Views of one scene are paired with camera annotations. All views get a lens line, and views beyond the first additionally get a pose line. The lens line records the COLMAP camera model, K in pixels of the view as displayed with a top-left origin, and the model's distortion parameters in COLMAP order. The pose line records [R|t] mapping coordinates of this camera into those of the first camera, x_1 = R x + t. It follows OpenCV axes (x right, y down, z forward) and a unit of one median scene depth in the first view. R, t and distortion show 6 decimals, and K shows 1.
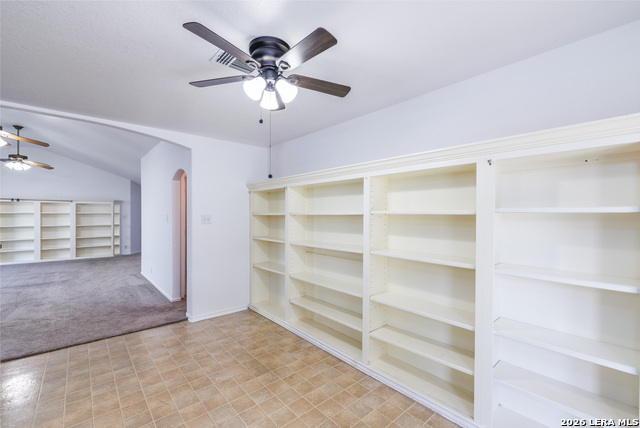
lens RADIAL K [[276.6, 0, 319.0], [0, 276.6, 218.8], [0, 0, 1]] dist [0.000159, 0.001469]
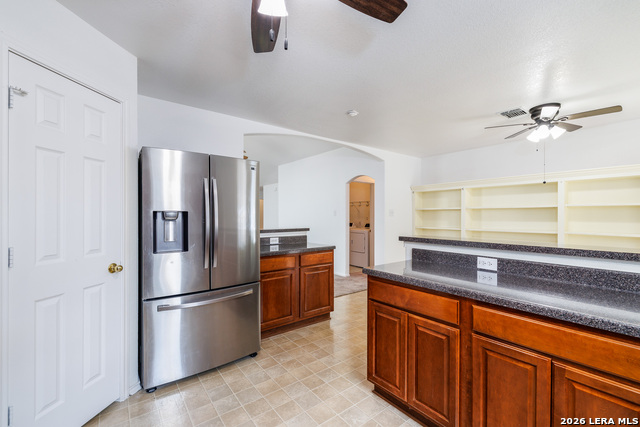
lens RADIAL K [[265.6, 0, 317.1], [0, 265.6, 212.6], [0, 0, 1]] dist [0.002012, 0.000208]
pose [[0.997685, -0.000708, -0.067995, -0.317500], [-0.000883, 0.999727, -0.023361, 0.015769], [0.067993, 0.023367, 0.997412, -0.154831]]
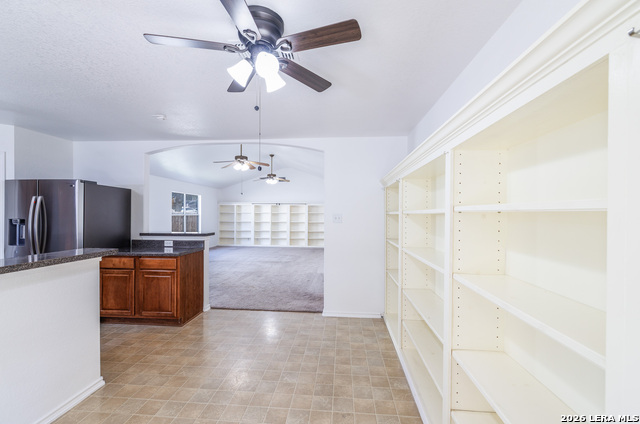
lens RADIAL K [[276.6, 0, 319.7], [0, 276.6, 212.5], [0, 0, 1]] dist [0.000159, 0.001469]
pose [[0.699699, -0.002463, -0.714433, 0.125072], [-0.014607, 0.999736, -0.017752, 0.000792], [0.714288, 0.022857, 0.699478, 0.112769]]
